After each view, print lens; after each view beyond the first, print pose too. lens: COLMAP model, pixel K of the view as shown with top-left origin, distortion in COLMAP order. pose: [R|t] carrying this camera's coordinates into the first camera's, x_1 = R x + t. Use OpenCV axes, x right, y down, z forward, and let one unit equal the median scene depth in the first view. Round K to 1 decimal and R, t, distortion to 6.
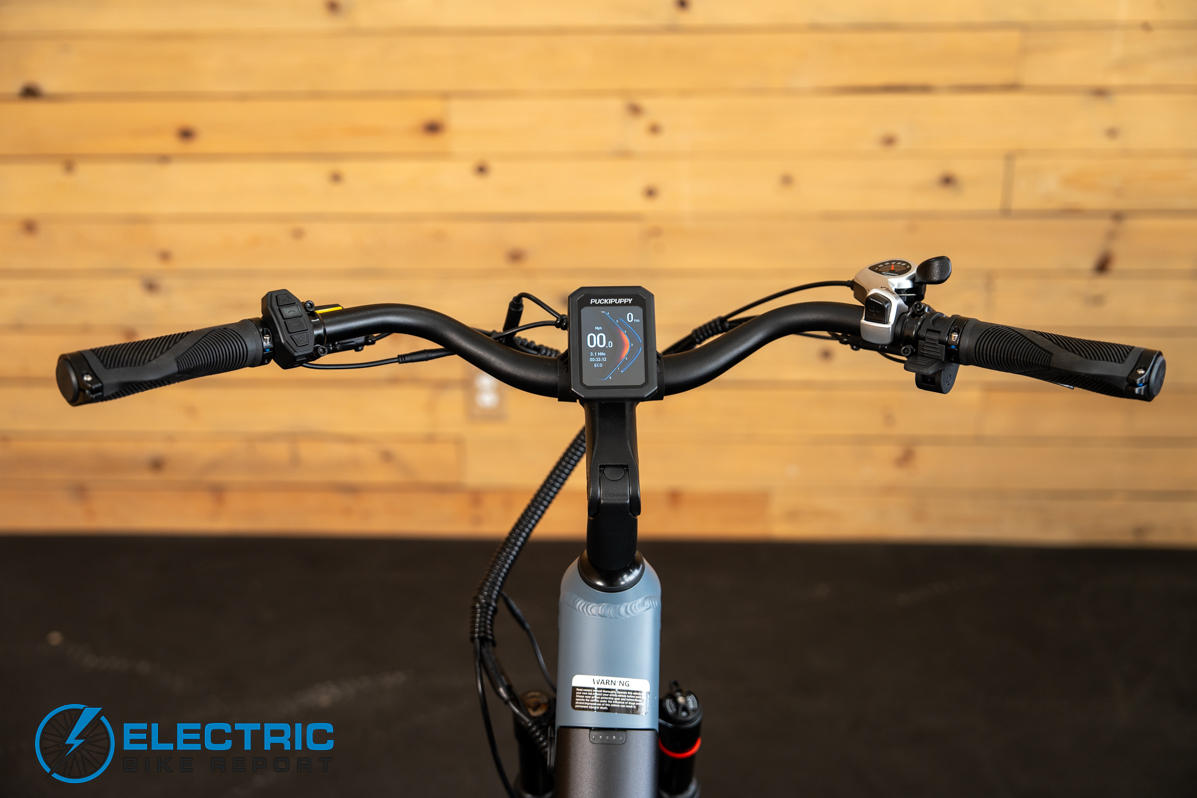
lens RADIAL K [[1409.7, 0, 599.2], [0, 1409.7, 398.6], [0, 0, 1]] dist [0.035868, 0.000000]
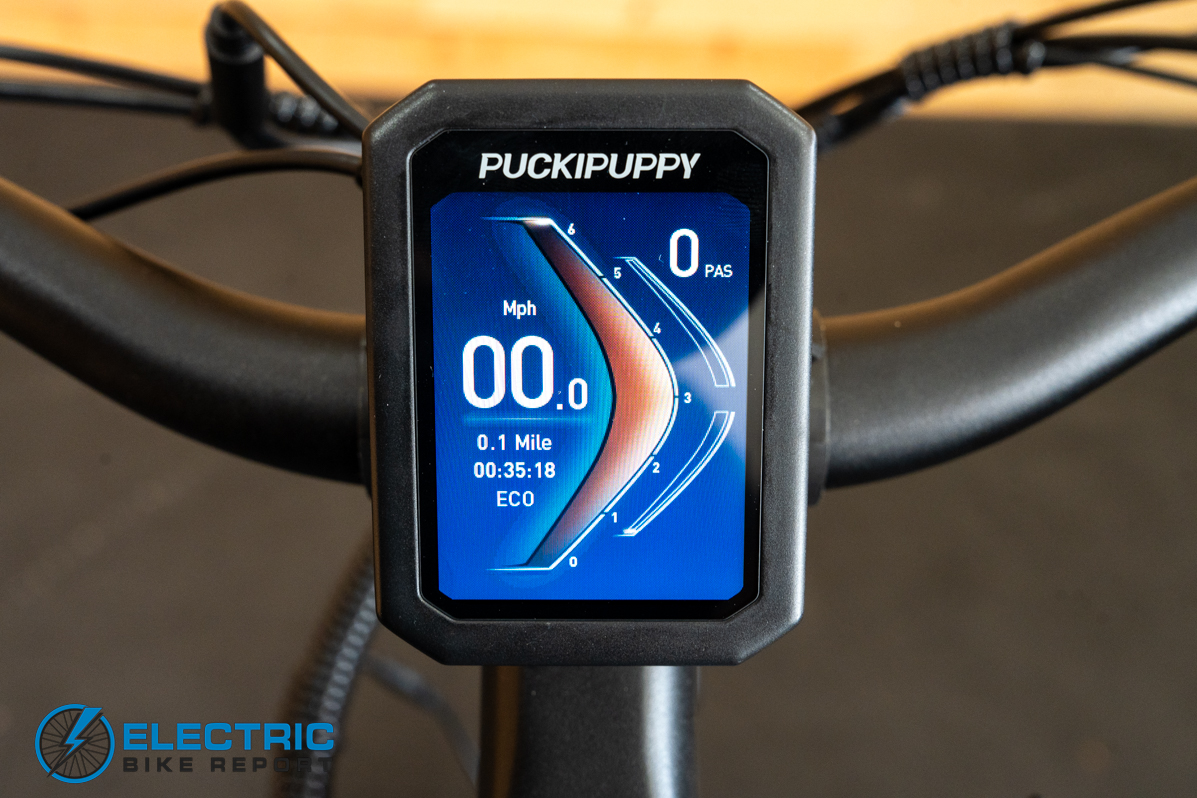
lens RADIAL K [[1409.7, 0, 595.6], [0, 1409.7, 398.9], [0, 0, 1]] dist [0.035868, 0.000000]
pose [[0.998042, 0.034218, -0.052361, 0.020667], [-0.012248, 0.927808, 0.372857, -0.111235], [0.061339, -0.371485, 0.926410, 0.816119]]
